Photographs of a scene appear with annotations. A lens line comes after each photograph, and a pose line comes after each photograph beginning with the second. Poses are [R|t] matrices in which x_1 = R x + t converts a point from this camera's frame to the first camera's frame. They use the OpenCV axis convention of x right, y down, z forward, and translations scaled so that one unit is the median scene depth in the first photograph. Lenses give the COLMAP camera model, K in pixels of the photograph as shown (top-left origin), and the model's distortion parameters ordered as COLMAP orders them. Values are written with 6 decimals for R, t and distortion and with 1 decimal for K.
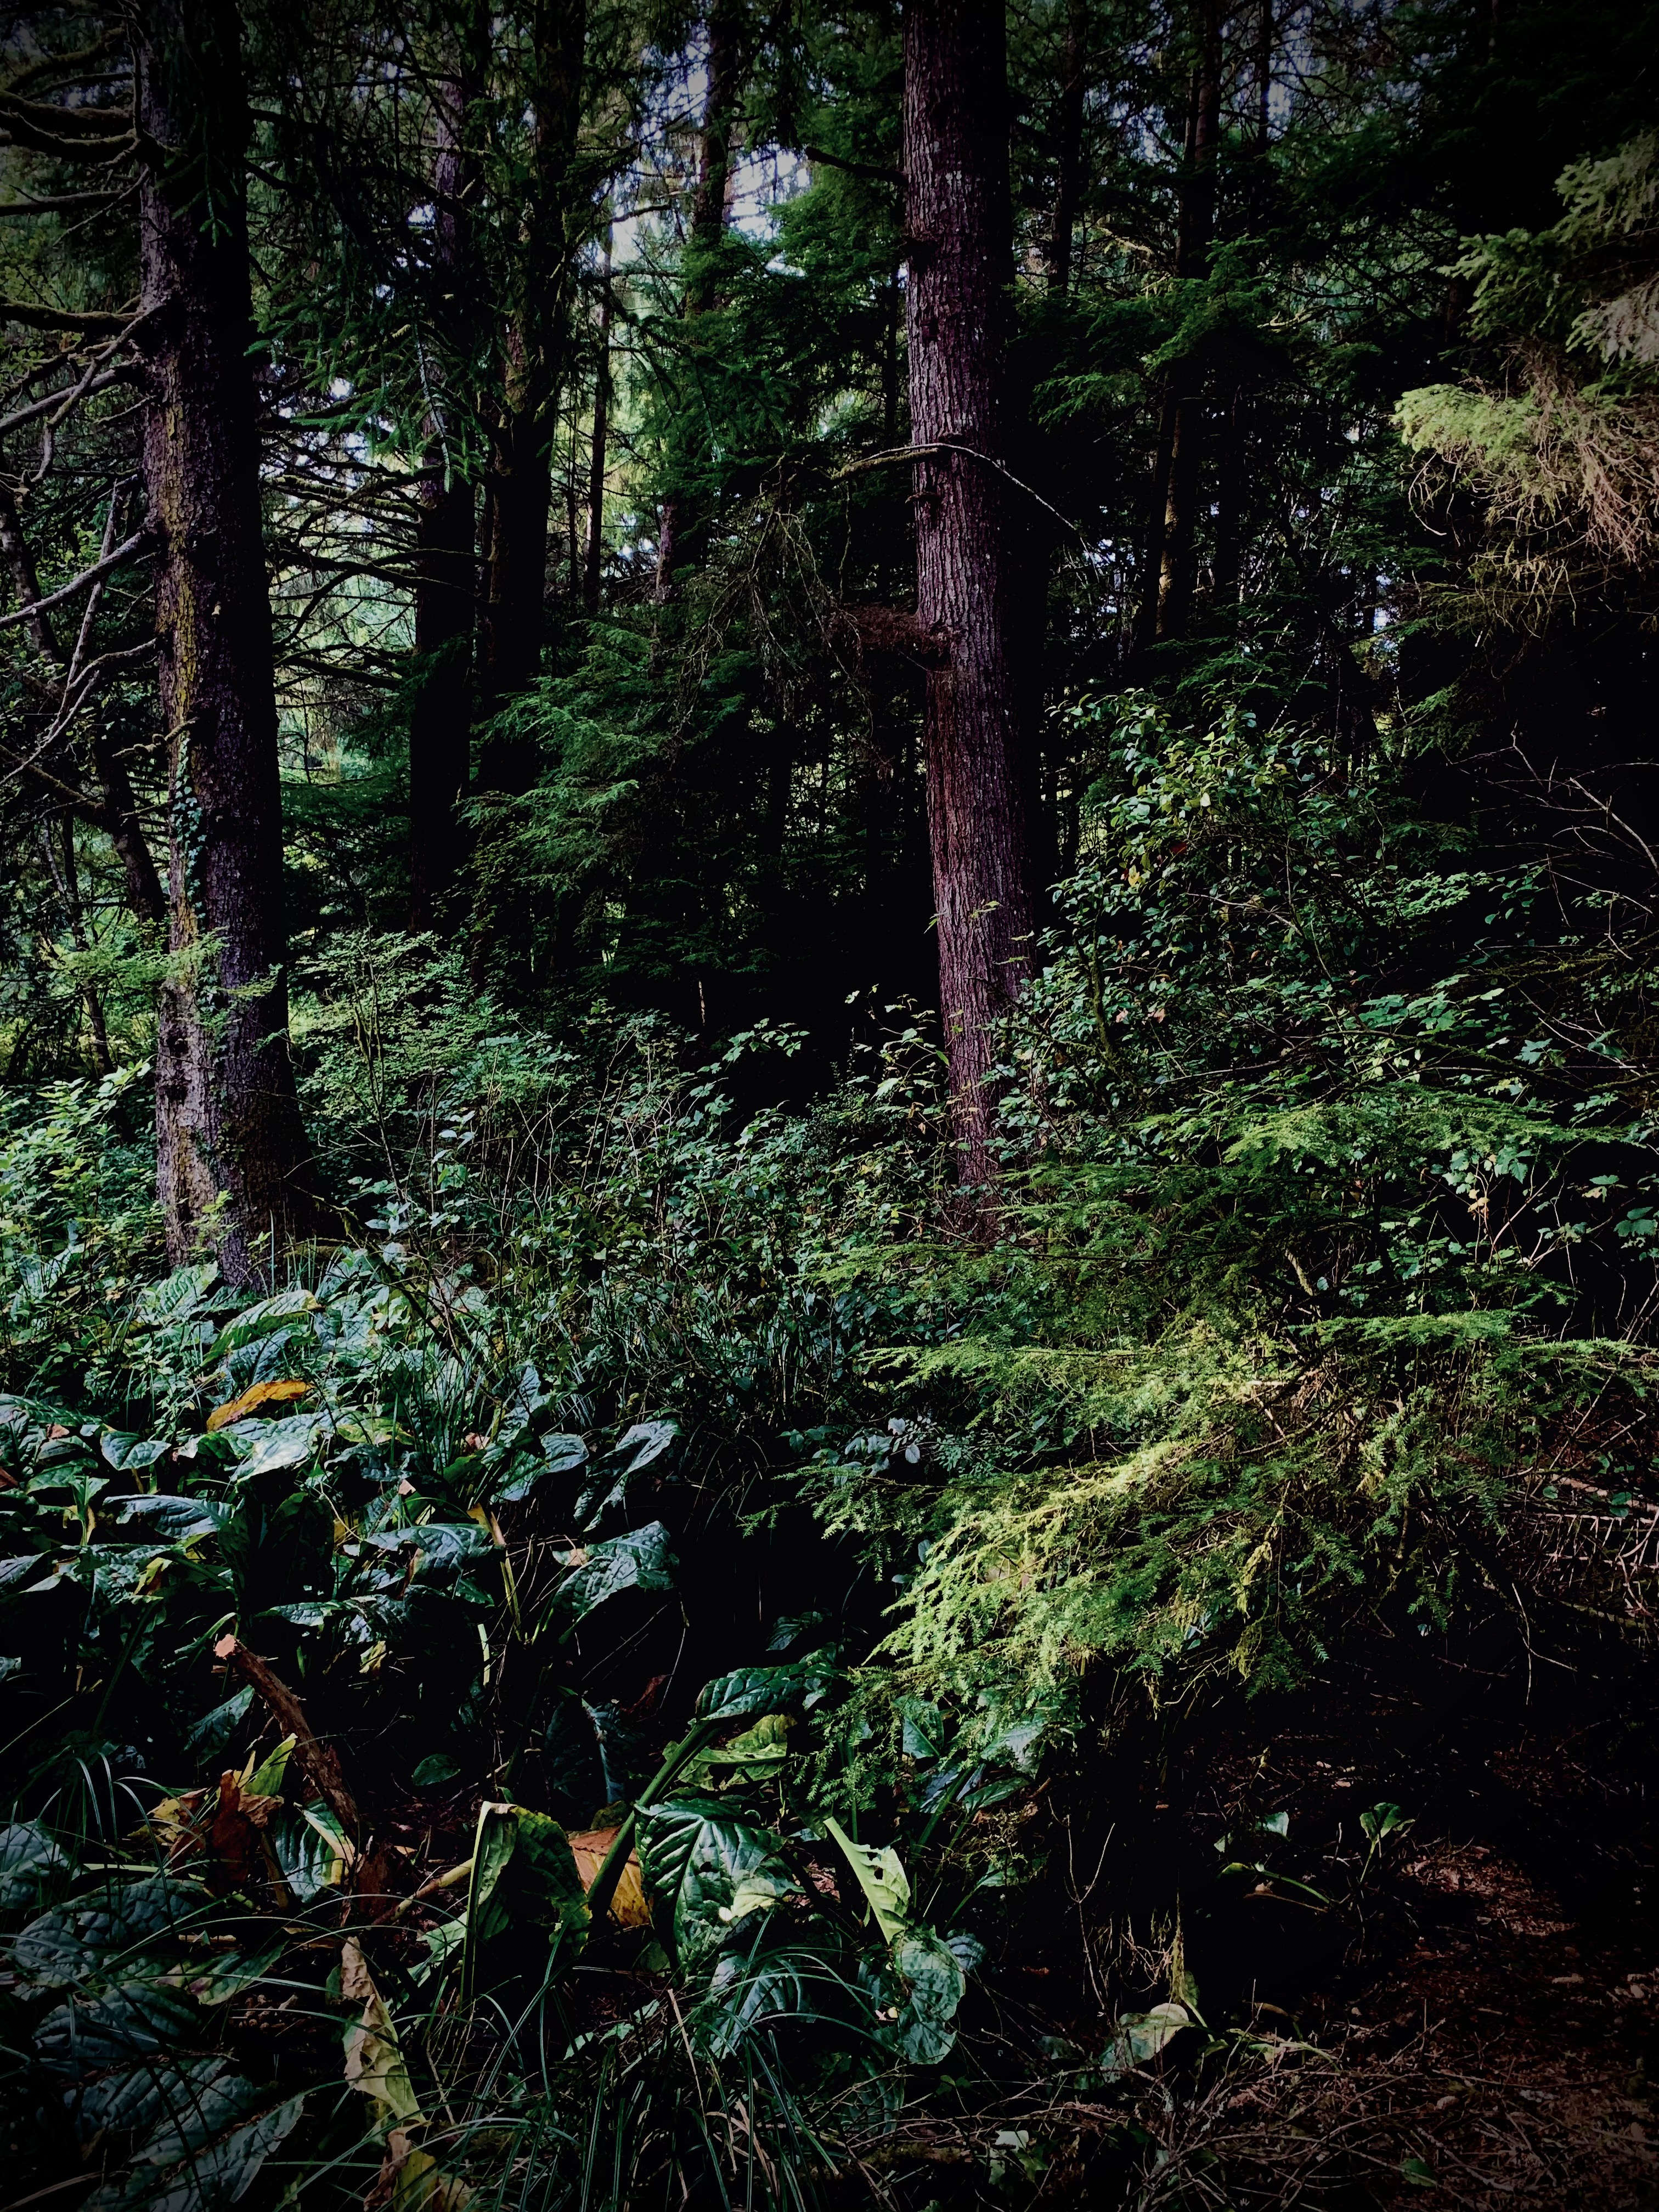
lens RADIAL K [[1688.3, 0, 839.9], [0, 1688.3, 1096.9], [0, 0, 1]] dist [0.164158, -0.443599]
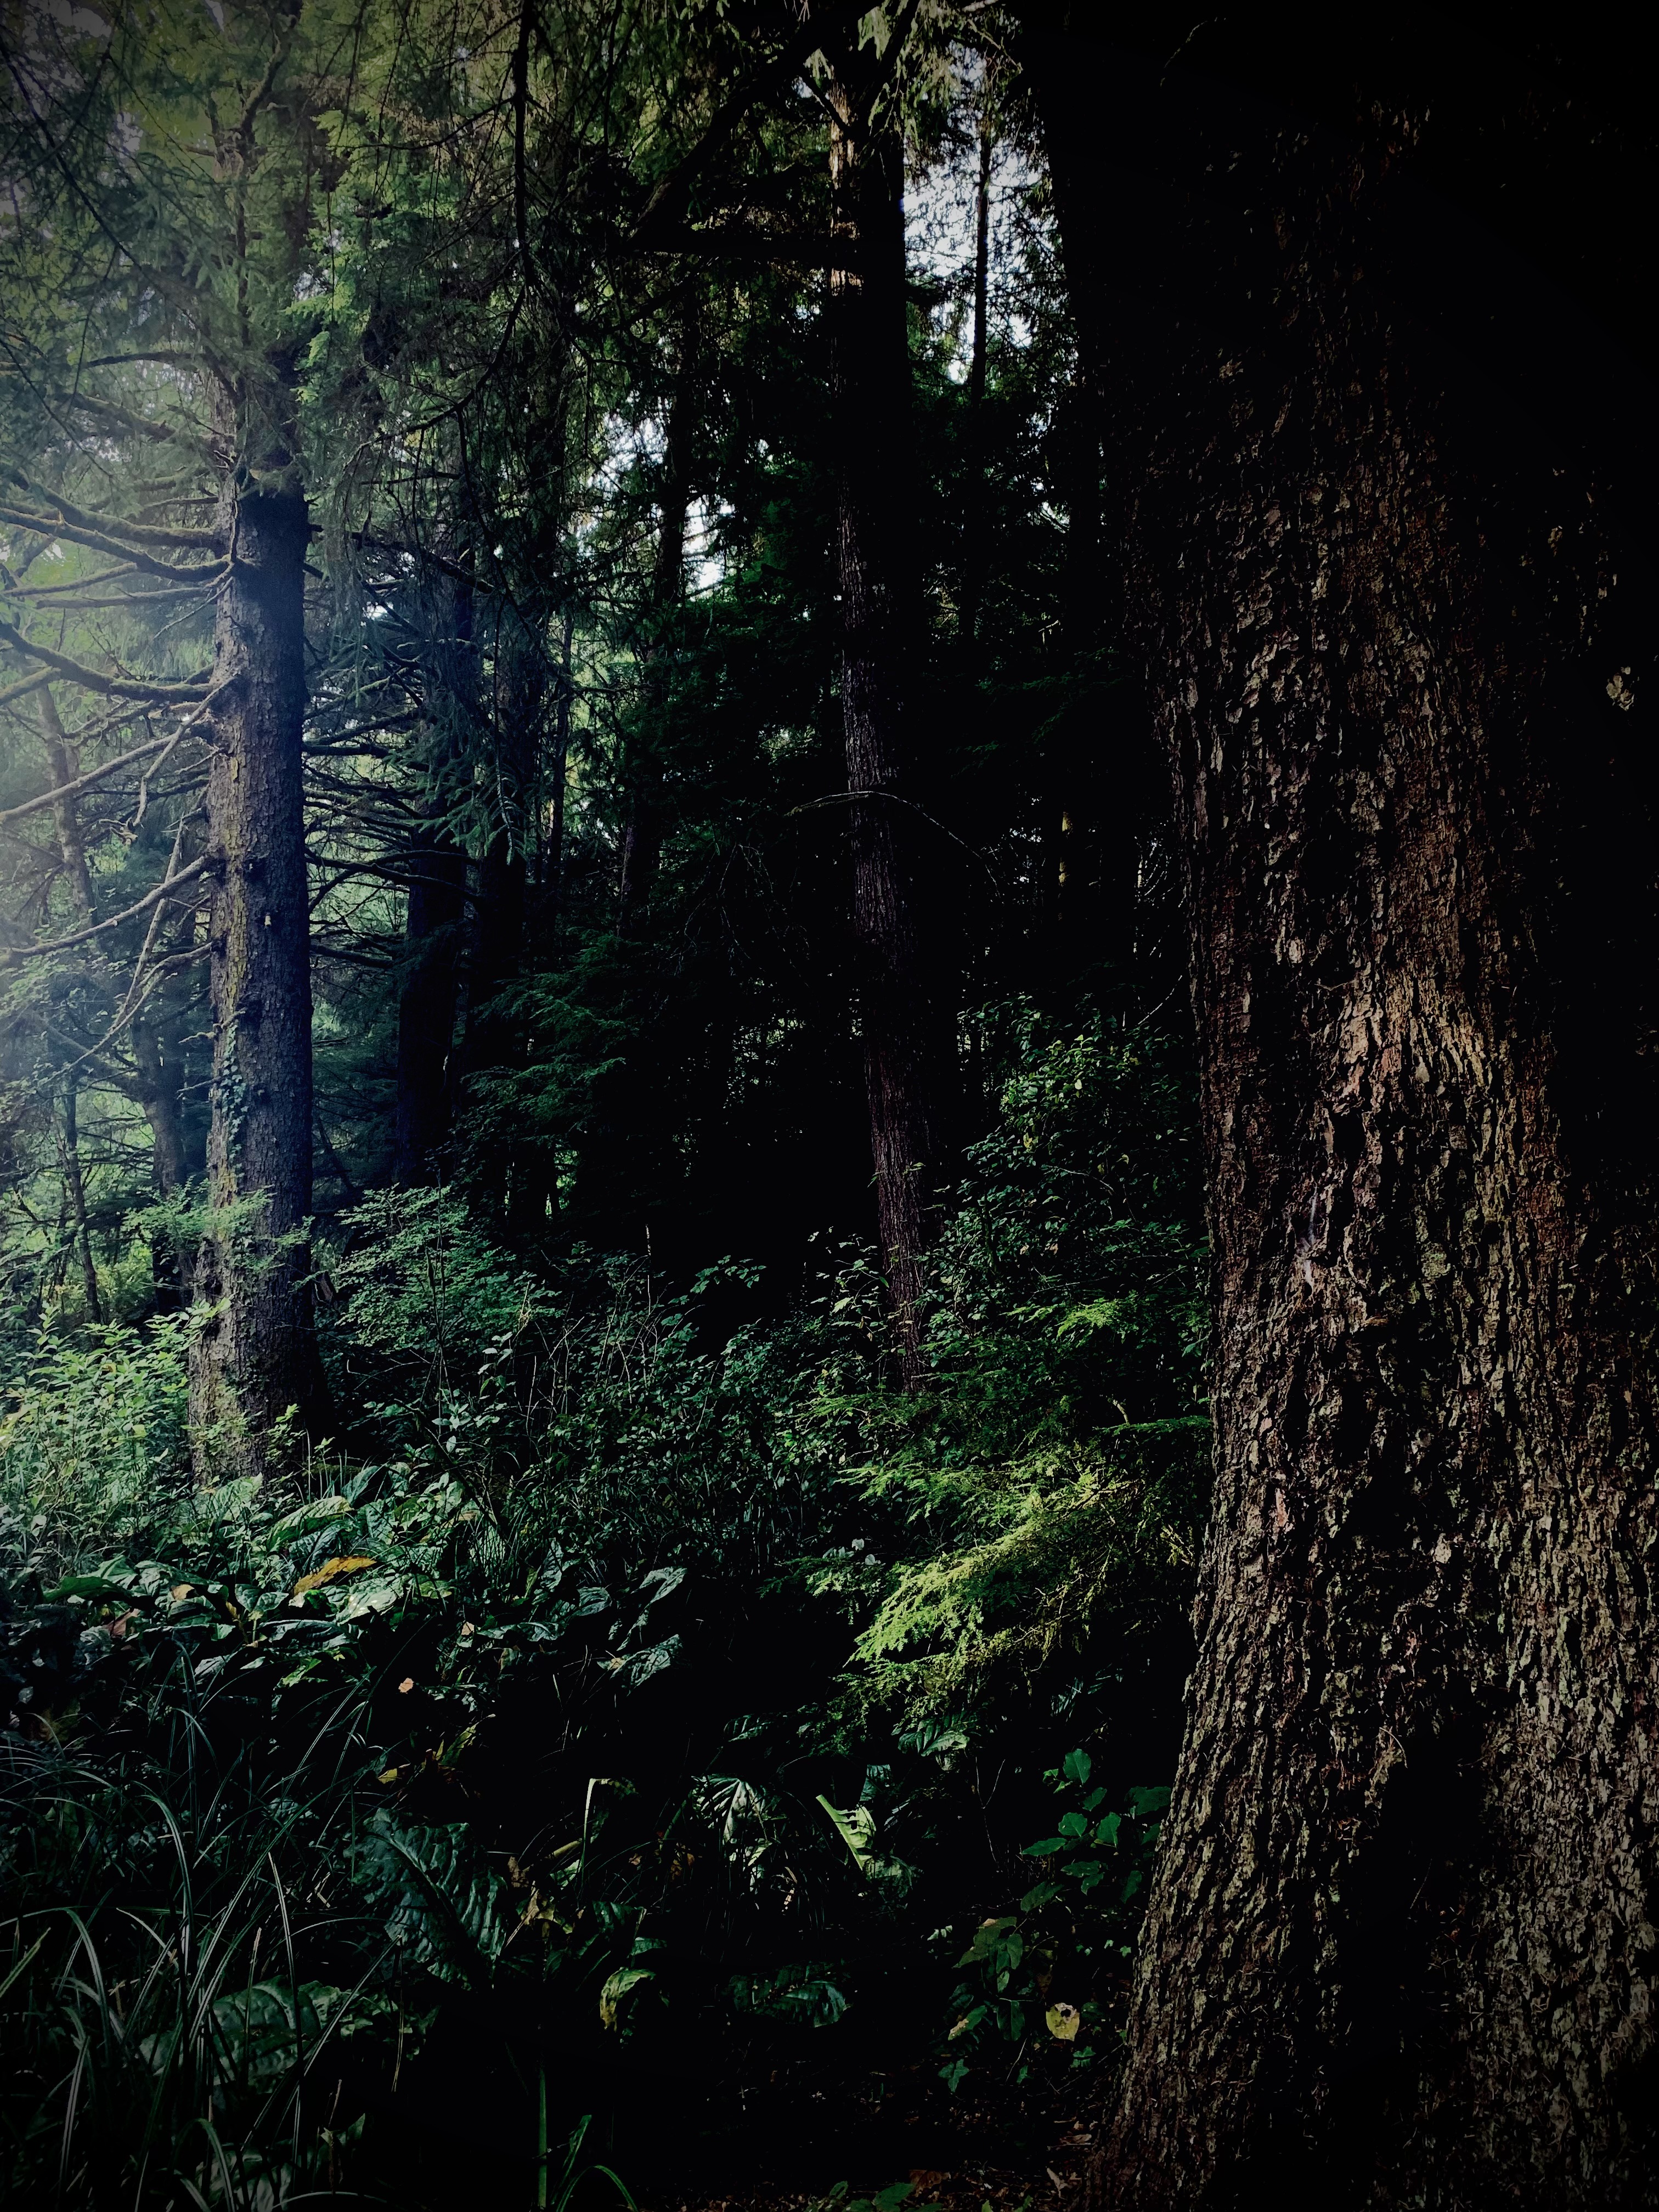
lens RADIAL K [[1688.3, 0, 839.9], [0, 1688.3, 1096.9], [0, 0, 1]] dist [0.164158, -0.443599]
pose [[0.999188, -0.008131, 0.039470, -0.019151], [0.013608, 0.989981, -0.140547, 0.014941], [-0.037931, 0.140969, 0.989287, -0.250157]]
